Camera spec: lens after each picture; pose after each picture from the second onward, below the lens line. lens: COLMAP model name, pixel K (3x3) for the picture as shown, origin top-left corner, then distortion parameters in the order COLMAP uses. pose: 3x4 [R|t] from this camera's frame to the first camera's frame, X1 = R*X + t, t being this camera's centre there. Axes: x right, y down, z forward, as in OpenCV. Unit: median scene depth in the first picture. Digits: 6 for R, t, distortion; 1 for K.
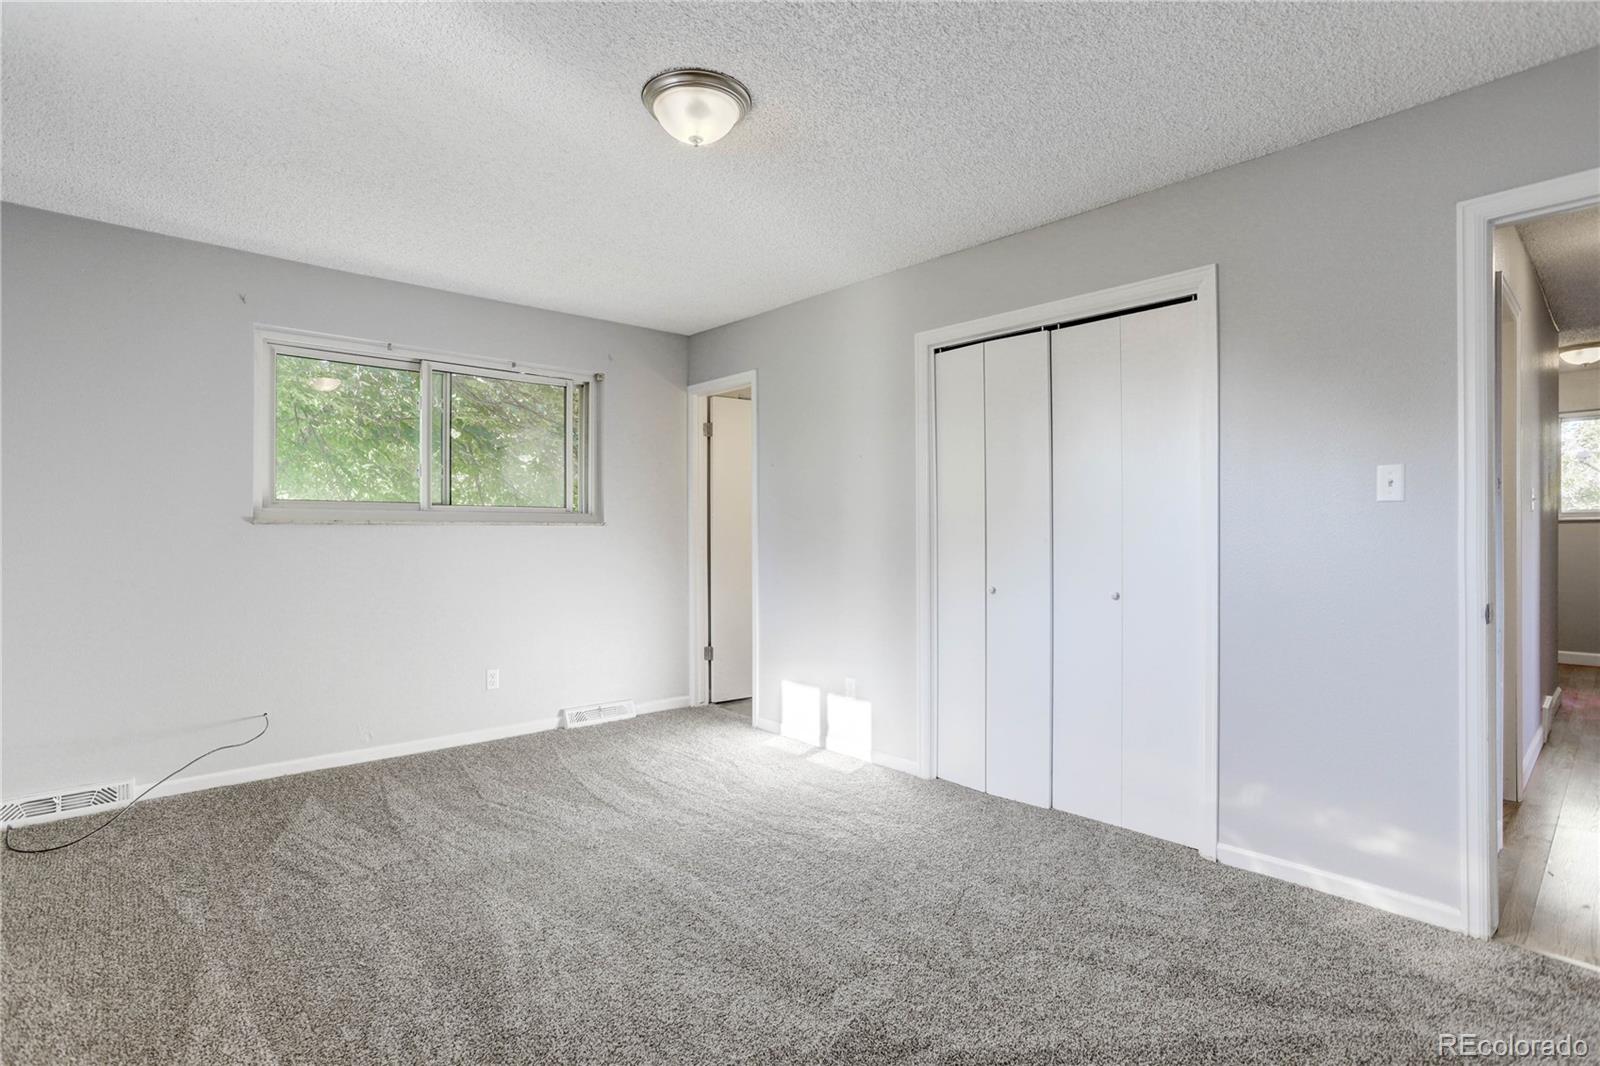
lens RADIAL K [[776.3, 0, 793.8], [0, 776.3, 524.4], [0, 0, 1]] dist [-0.006176, 0.003032]
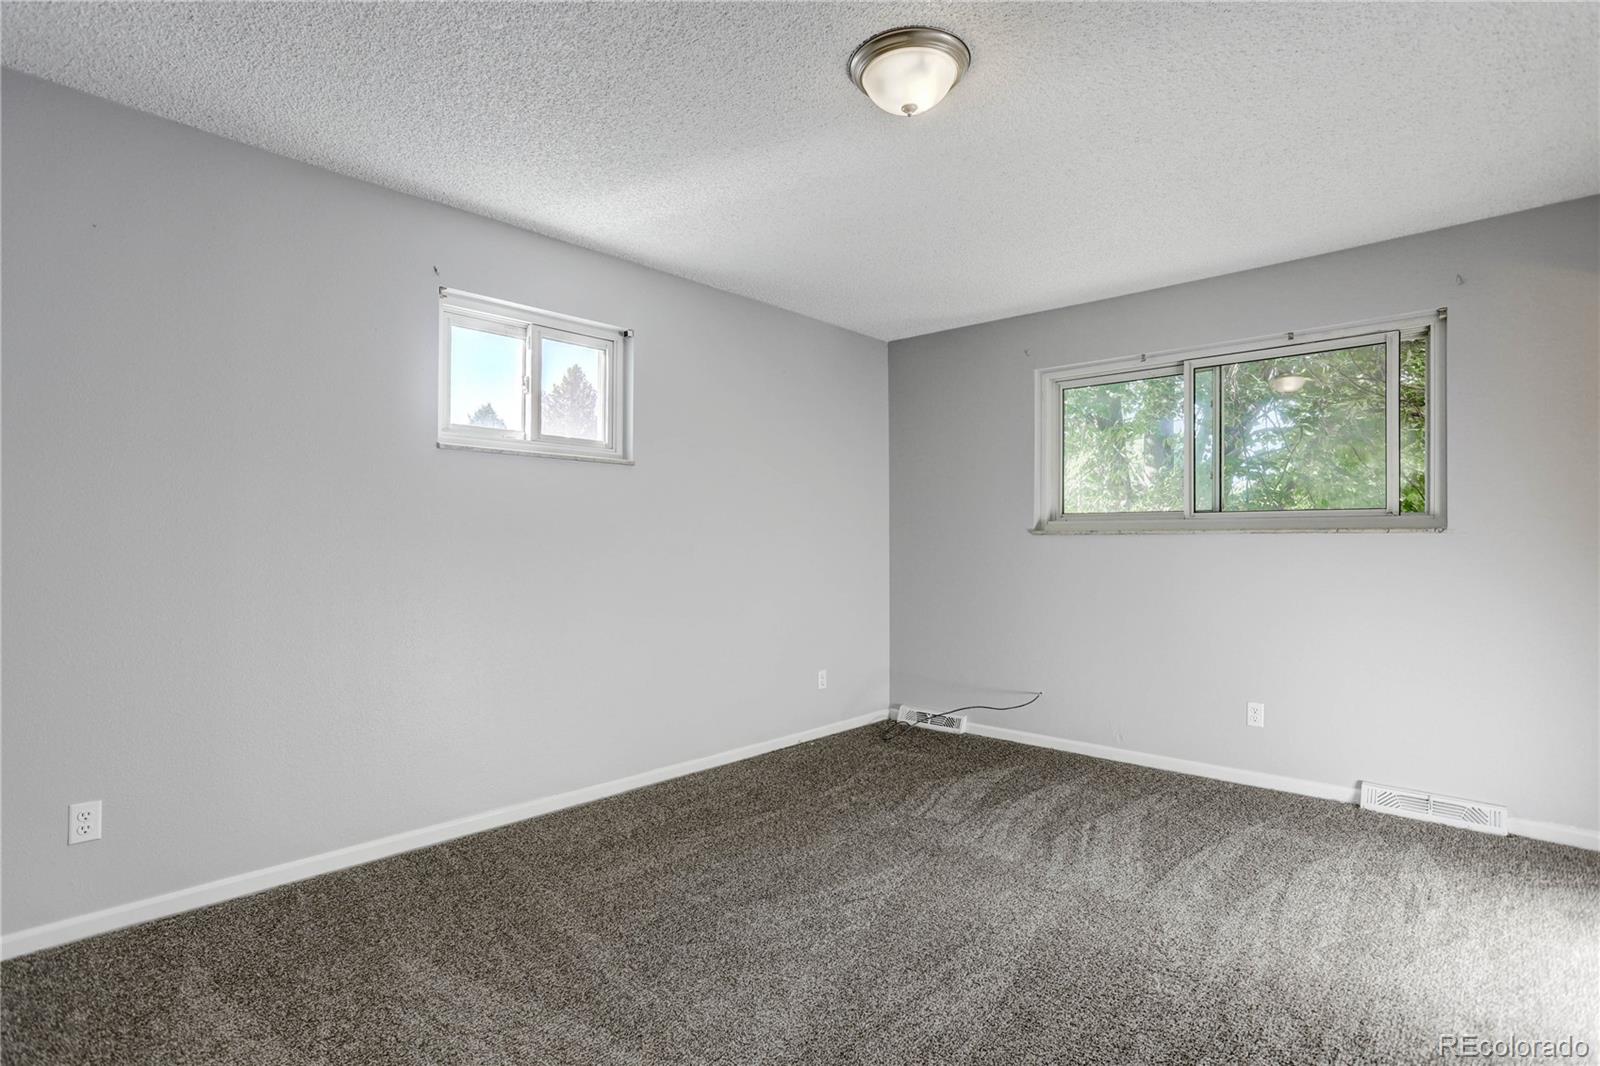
lens RADIAL K [[776.3, 0, 783.6], [0, 776.3, 539.2], [0, 0, 1]] dist [-0.006176, 0.003032]
pose [[0.122802, -0.002901, -0.992427, 0.474838], [0.006567, 0.999976, -0.002111, 0.006592], [0.992409, -0.006258, 0.122818, 0.466041]]
